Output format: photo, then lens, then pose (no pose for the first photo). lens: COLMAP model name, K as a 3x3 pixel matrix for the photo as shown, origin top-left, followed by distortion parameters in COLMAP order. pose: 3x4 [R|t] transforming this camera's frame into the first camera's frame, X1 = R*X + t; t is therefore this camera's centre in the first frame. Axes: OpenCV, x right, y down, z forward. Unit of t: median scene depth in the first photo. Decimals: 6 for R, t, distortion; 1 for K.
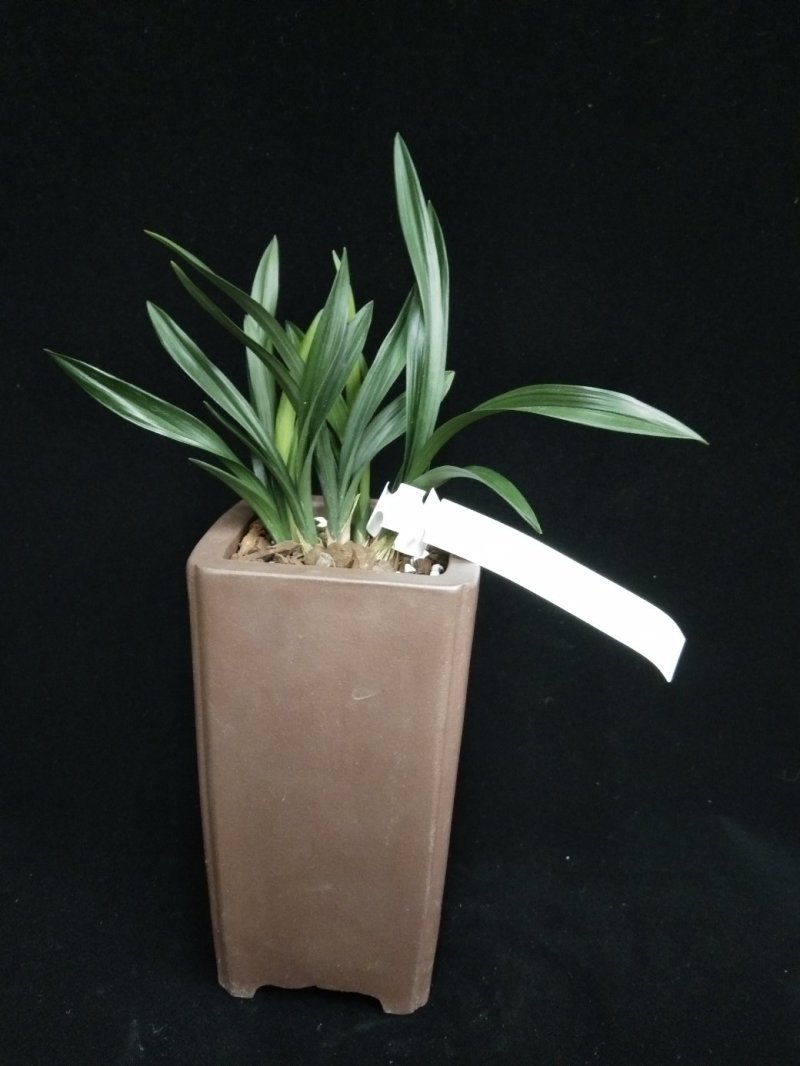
lens RADIAL K [[874.1, 0, 396.1], [0, 874.1, 528.3], [0, 0, 1]] dist [0.111971, -0.335255]
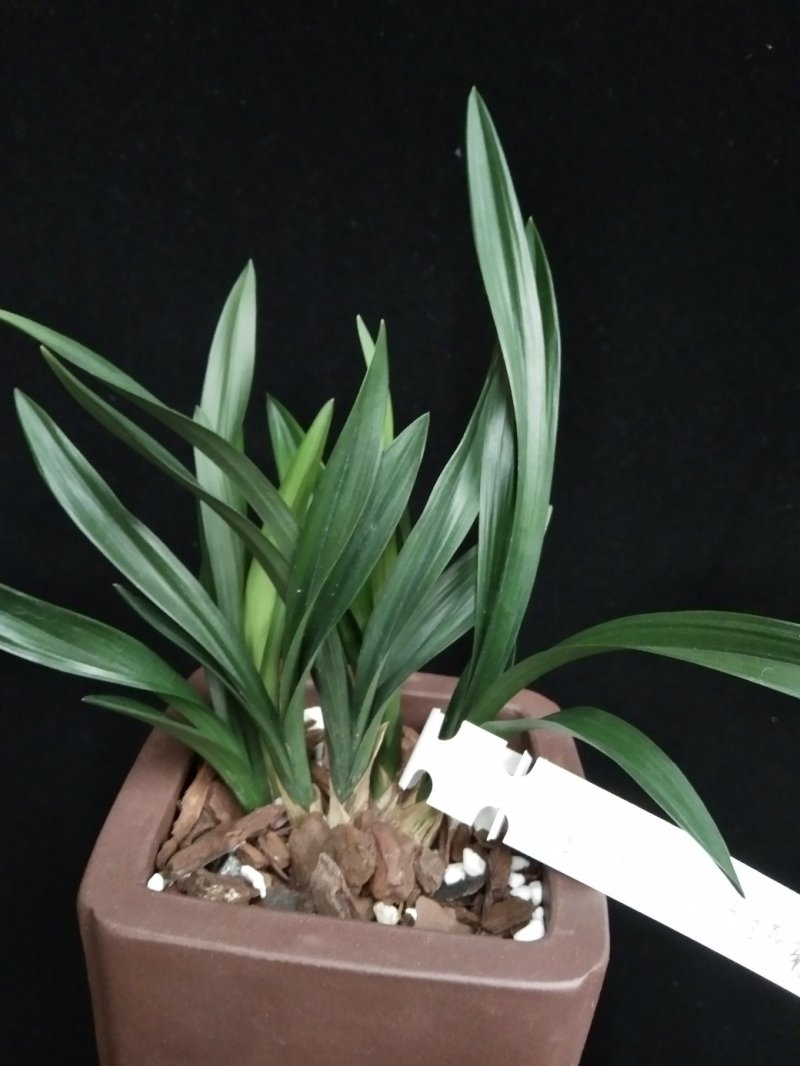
lens RADIAL K [[906.7, 0, 389.8], [0, 906.7, 531.1], [0, 0, 1]] dist [0.106002, -0.338293]
pose [[0.999481, 0.027715, 0.016442, -0.055493], [-0.028886, 0.996701, 0.075853, -0.219047], [-0.014286, -0.076288, 0.996983, 0.420258]]
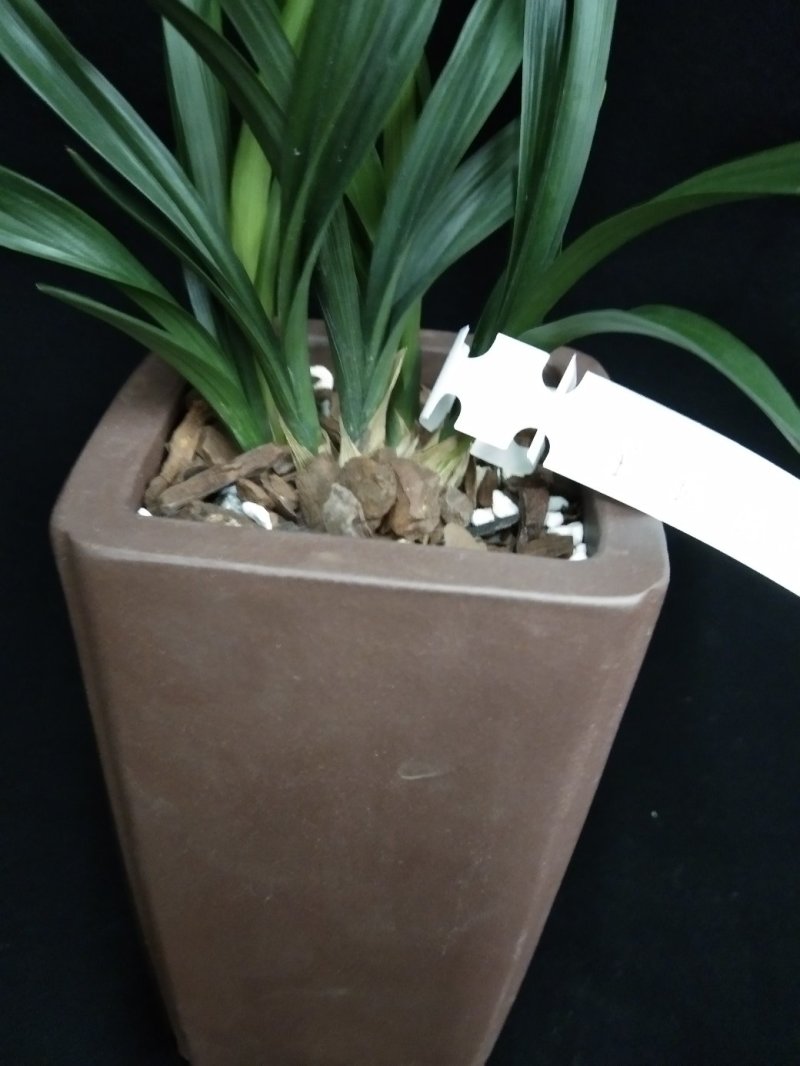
lens RADIAL K [[906.7, 0, 389.8], [0, 906.7, 531.1], [0, 0, 1]] dist [0.106002, -0.338293]
pose [[0.999524, 0.009521, 0.029331, -0.067131], [-0.017718, 0.955790, 0.293516, -0.094506], [-0.025240, -0.293896, 0.955504, 0.494126]]
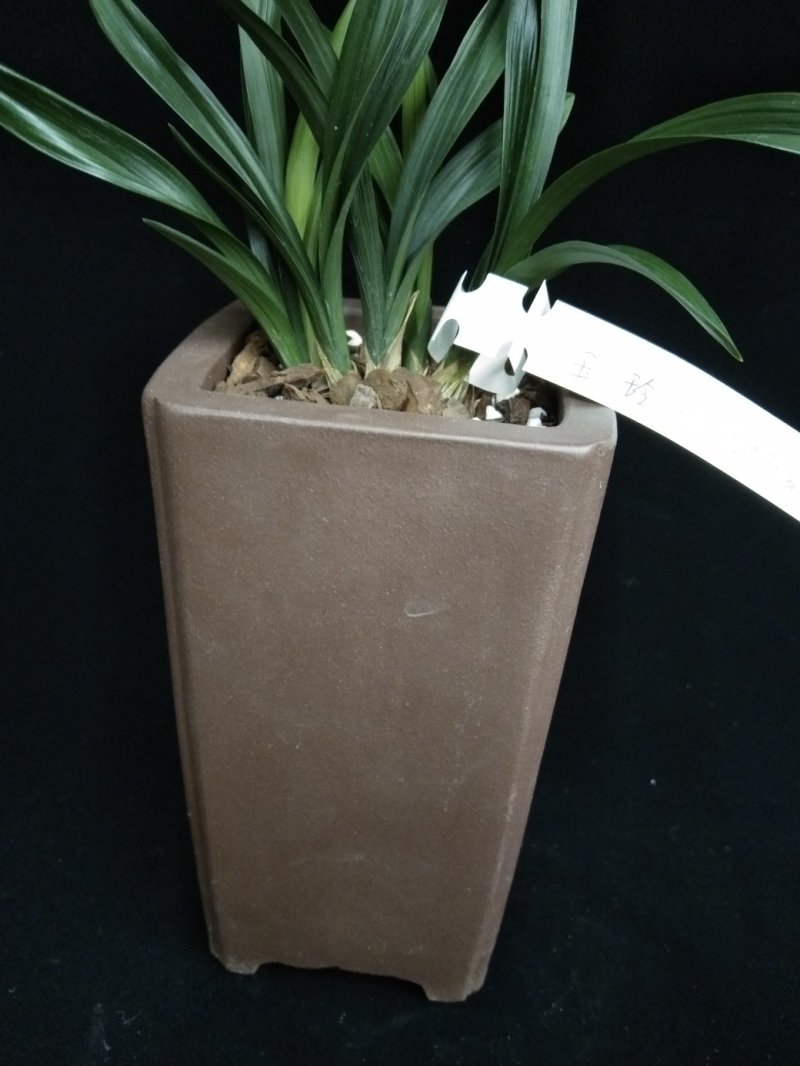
lens RADIAL K [[889.1, 0, 400.0], [0, 889.1, 533.0], [0, 0, 1]] dist [0.086047, -0.289780]
pose [[0.999605, 0.027623, -0.005233, -0.048241], [-0.026140, 0.981678, 0.188744, 0.010746], [0.010351, -0.188532, 0.982012, 0.344180]]
